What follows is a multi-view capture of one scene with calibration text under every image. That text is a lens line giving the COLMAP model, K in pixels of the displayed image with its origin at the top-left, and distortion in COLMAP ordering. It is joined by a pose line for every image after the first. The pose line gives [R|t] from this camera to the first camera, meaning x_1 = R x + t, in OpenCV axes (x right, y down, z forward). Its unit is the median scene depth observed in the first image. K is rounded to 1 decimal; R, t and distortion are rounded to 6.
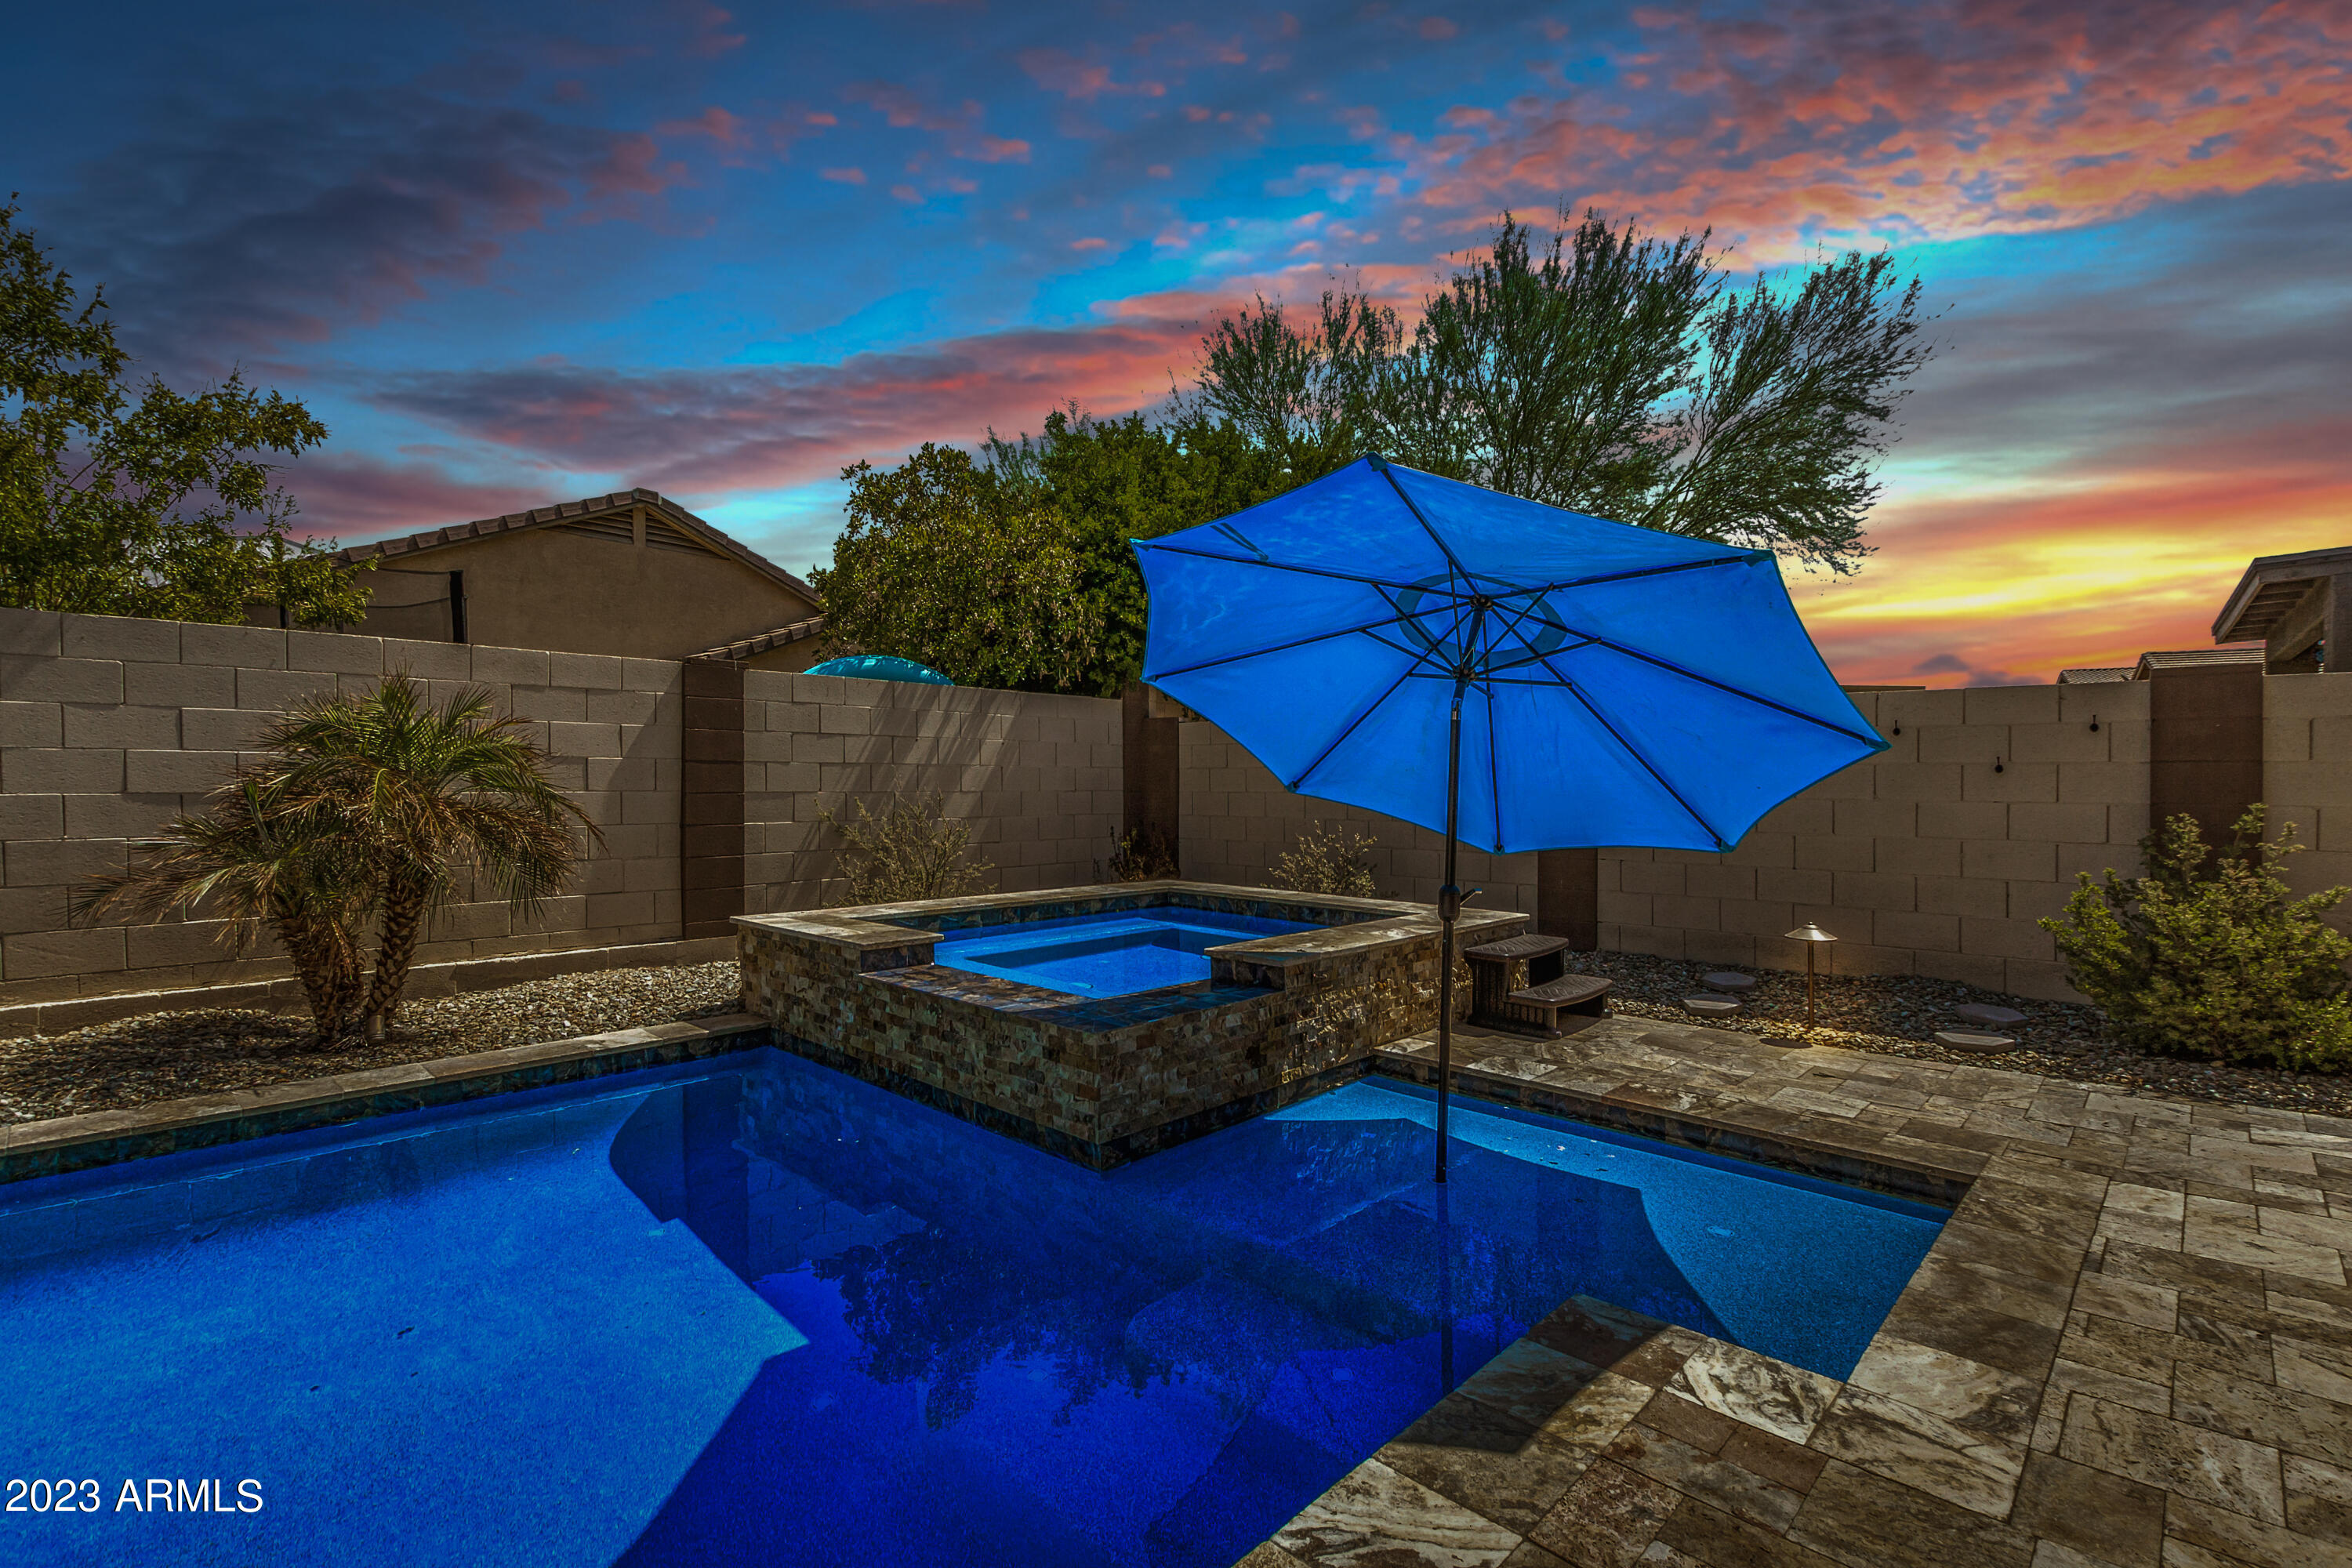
lens RADIAL K [[1069.8, 0, 1164.5], [0, 1069.8, 783.8], [0, 0, 1]] dist [0.001246, -0.000306]
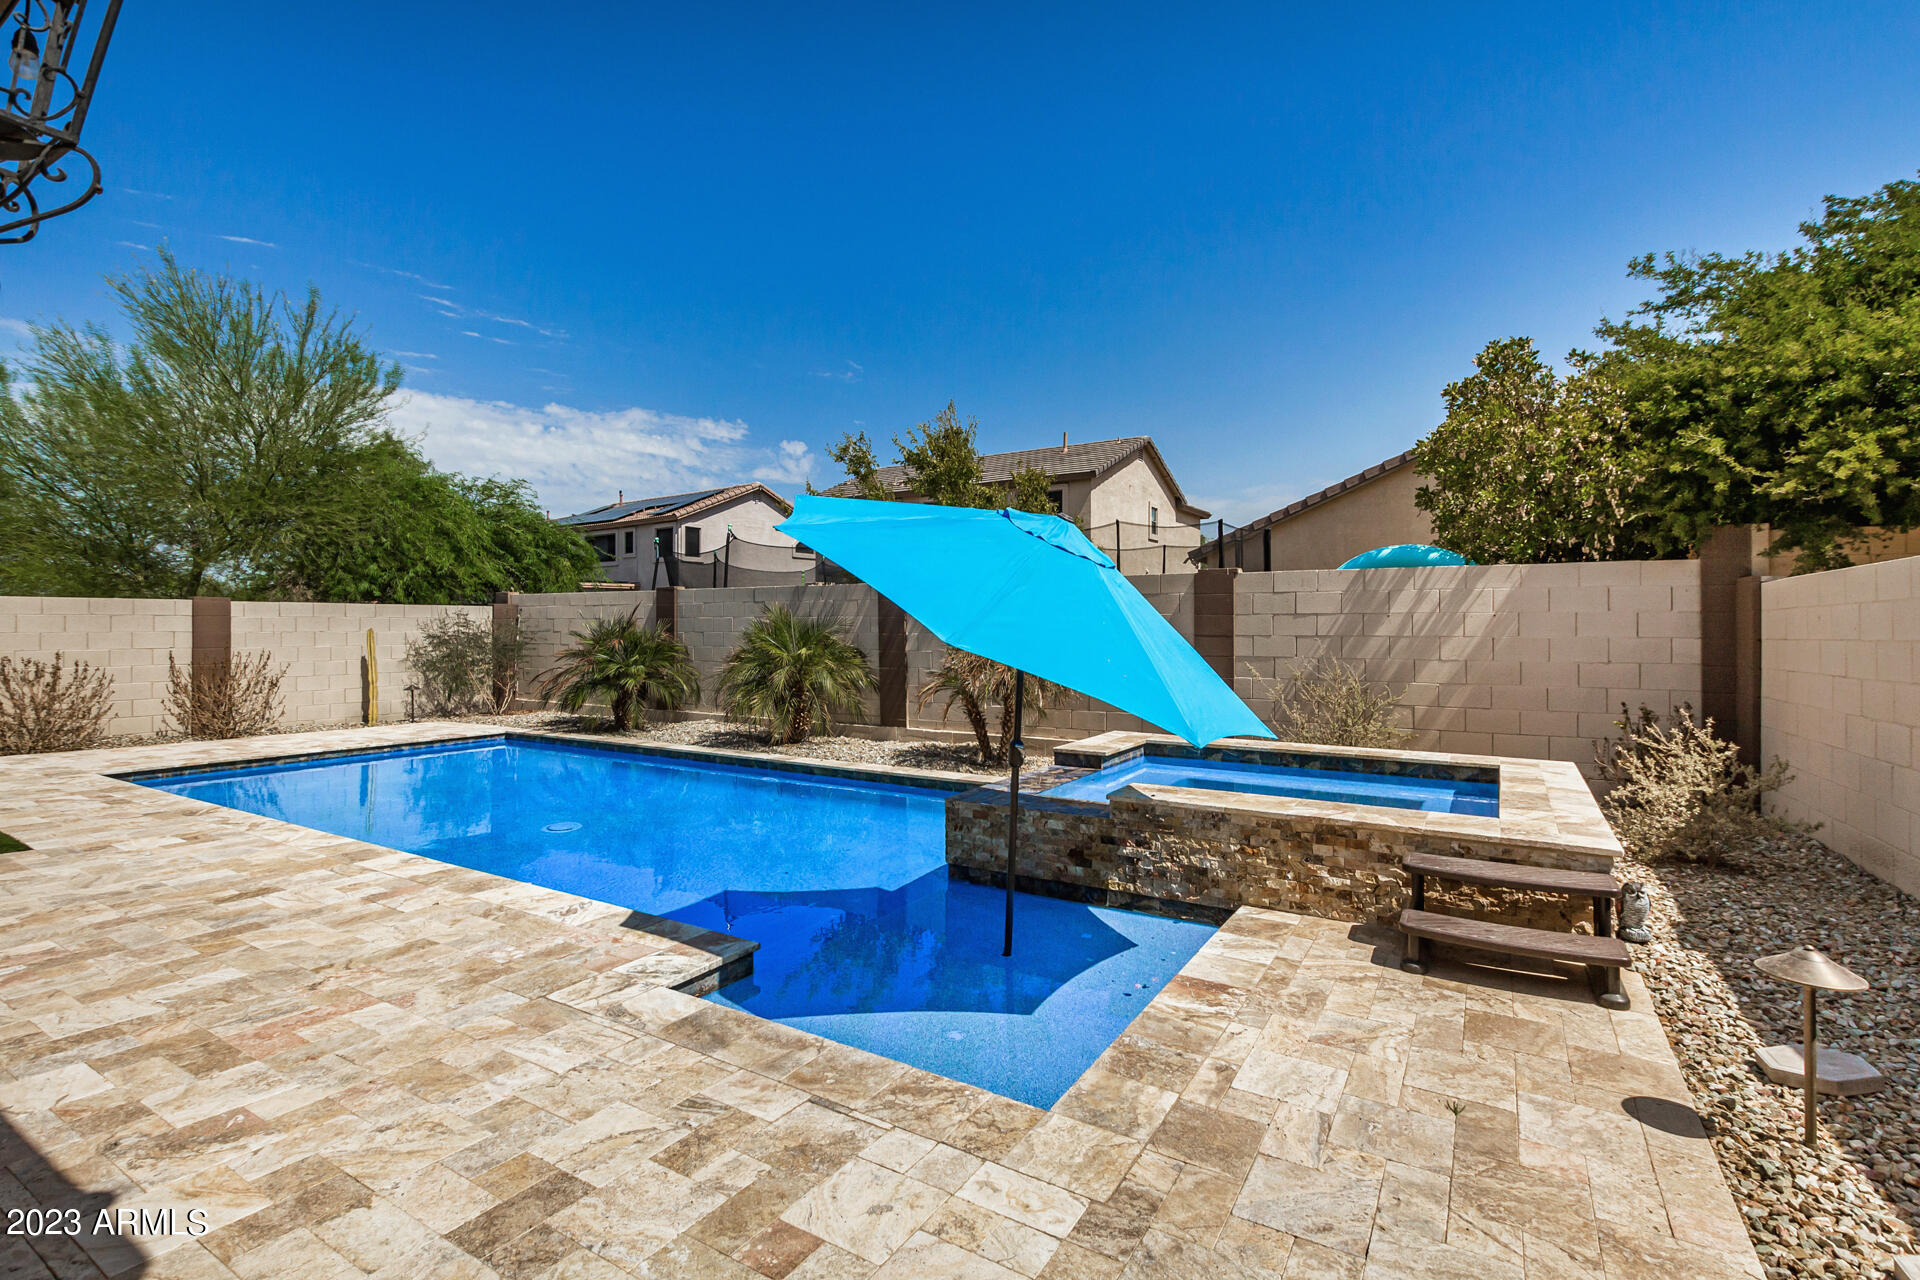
lens RADIAL K [[873.3, 0, 957.2], [0, 873.3, 633.3], [0, 0, 1]] dist [0.001246, -0.000306]
pose [[0.230952, -0.000591, -0.972965, 1.182543], [-0.005229, 0.999985, -0.001849, -0.033442], [0.972951, 0.005515, 0.230945, 0.602391]]
